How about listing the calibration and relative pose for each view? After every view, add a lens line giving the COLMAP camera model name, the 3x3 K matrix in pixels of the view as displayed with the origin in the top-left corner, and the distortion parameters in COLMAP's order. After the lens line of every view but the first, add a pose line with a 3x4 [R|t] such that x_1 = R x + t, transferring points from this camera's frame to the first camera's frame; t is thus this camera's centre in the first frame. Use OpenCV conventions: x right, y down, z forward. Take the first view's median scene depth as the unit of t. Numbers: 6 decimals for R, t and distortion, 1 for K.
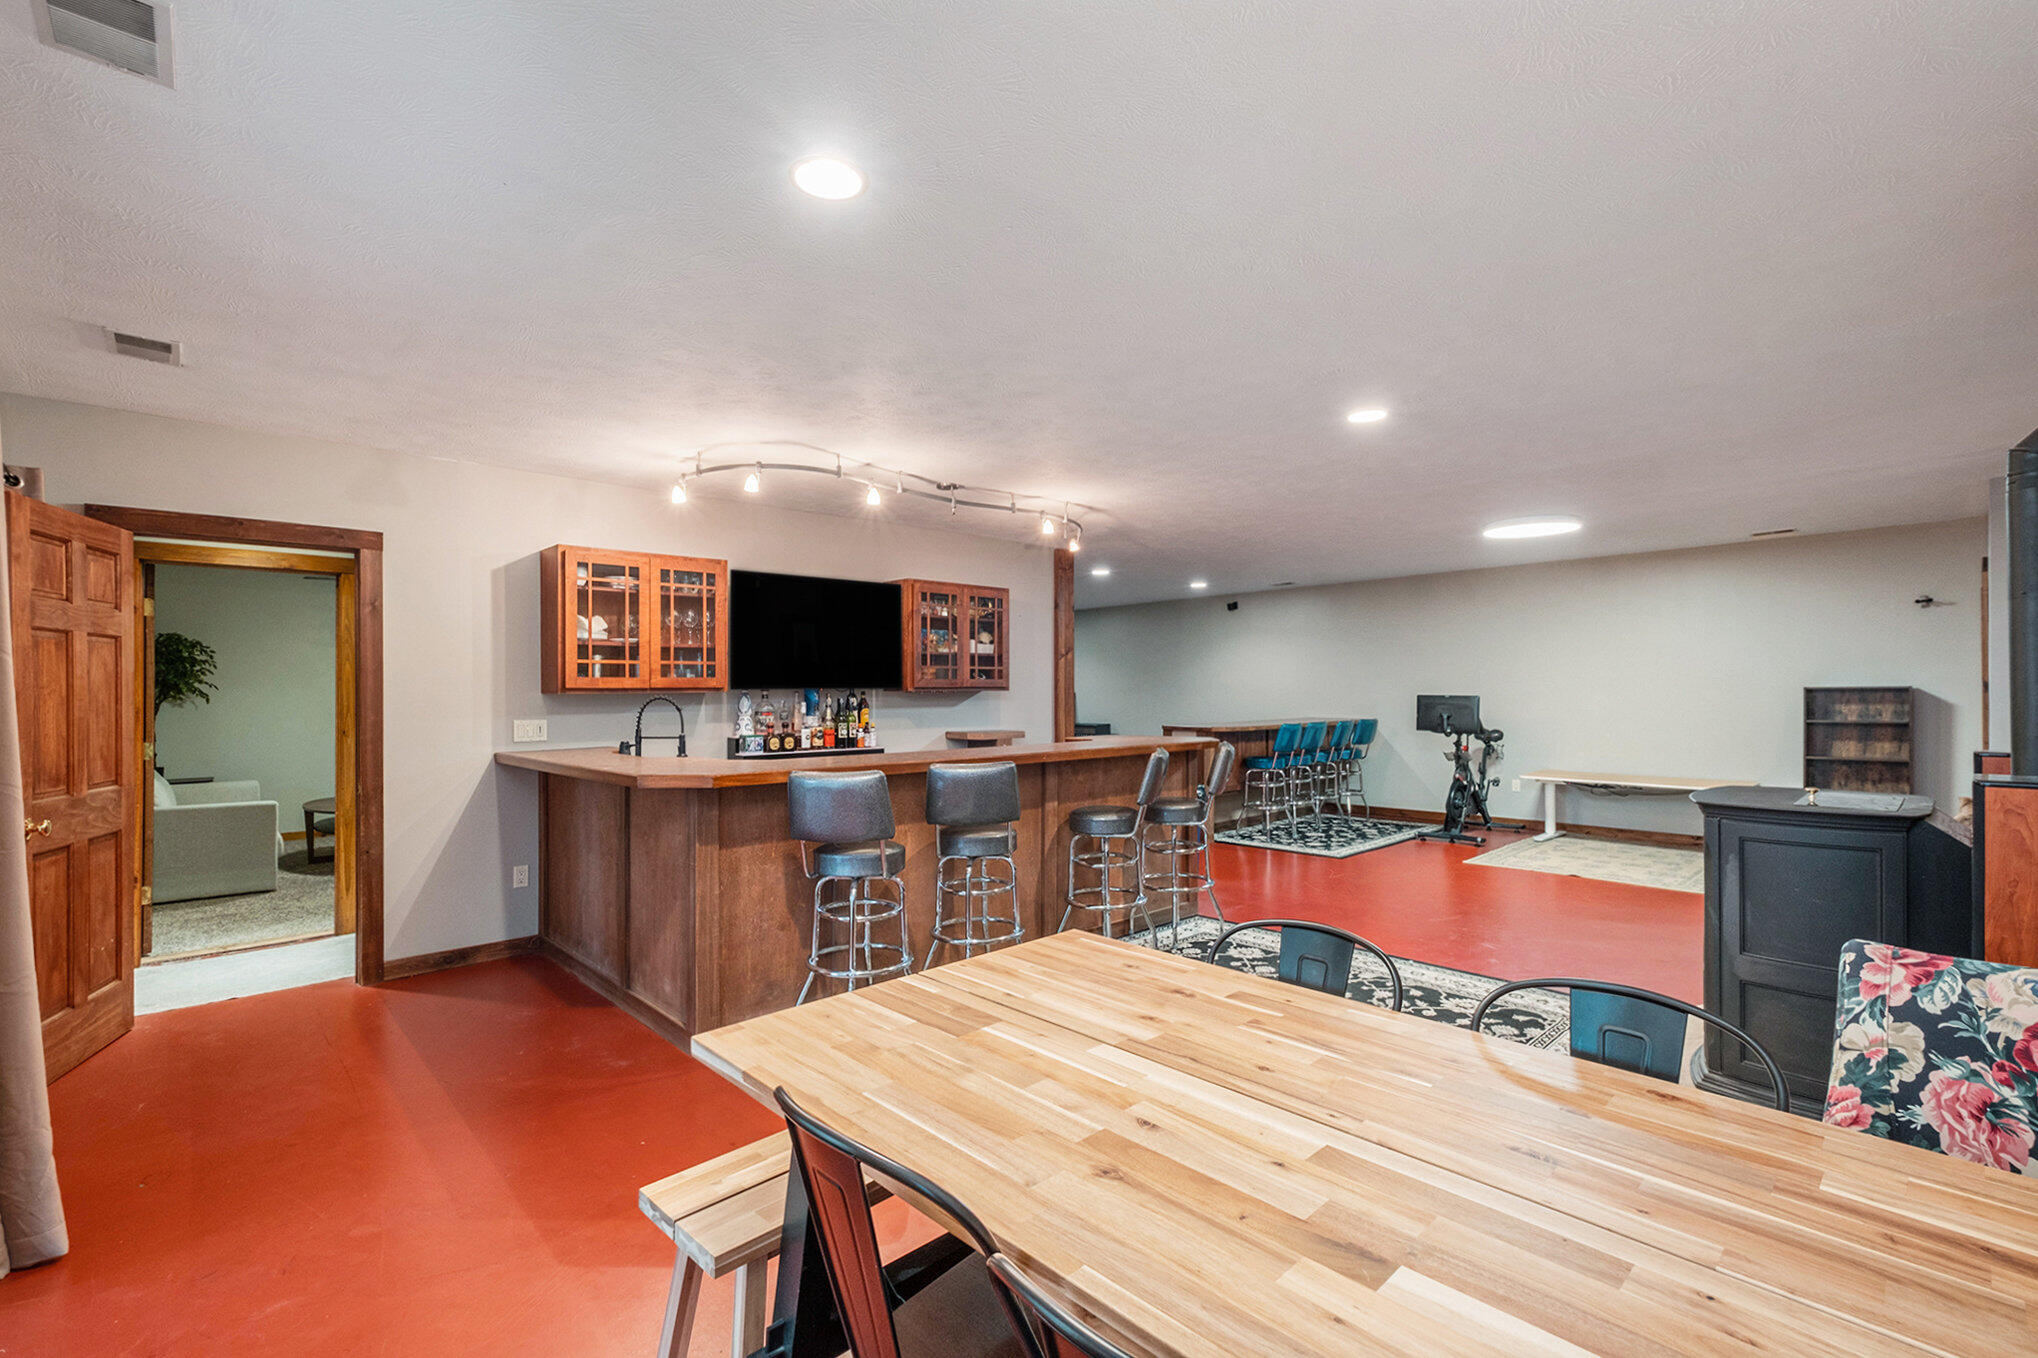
lens RADIAL K [[894.7, 0, 1022.8], [0, 894.7, 688.7], [0, 0, 1]] dist [0.002554, 0.000335]
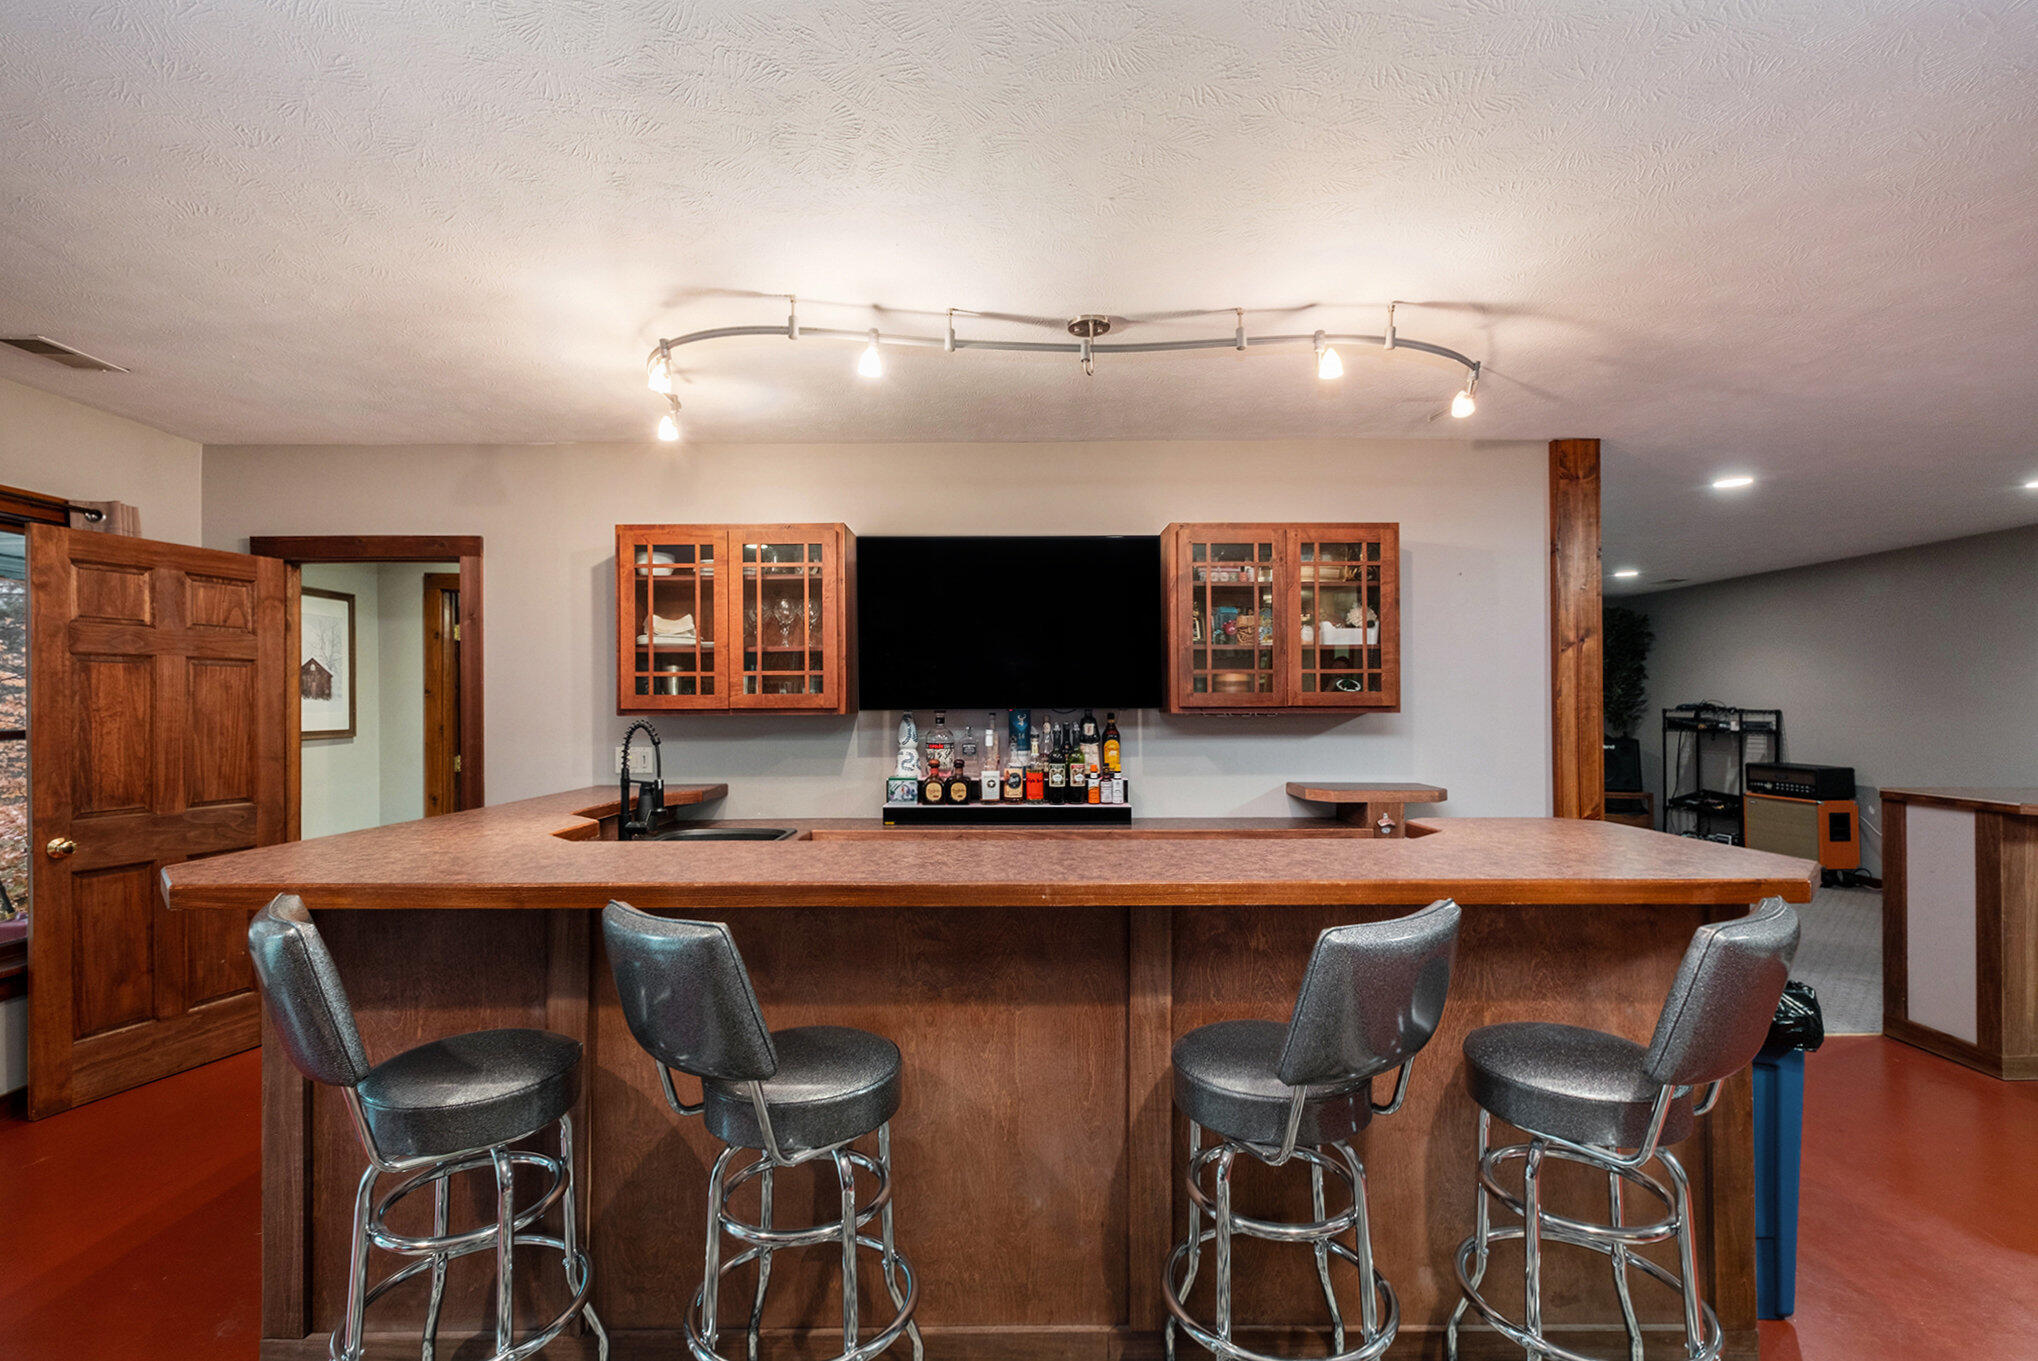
lens RADIAL K [[894.7, 0, 1022.8], [0, 894.7, 690.2], [0, 0, 1]] dist [0.002554, 0.000335]
pose [[0.733044, -0.007761, -0.680137, 0.224653], [0.001076, 0.999947, -0.010250, -0.007337], [0.680181, 0.006782, 0.733013, 0.551443]]
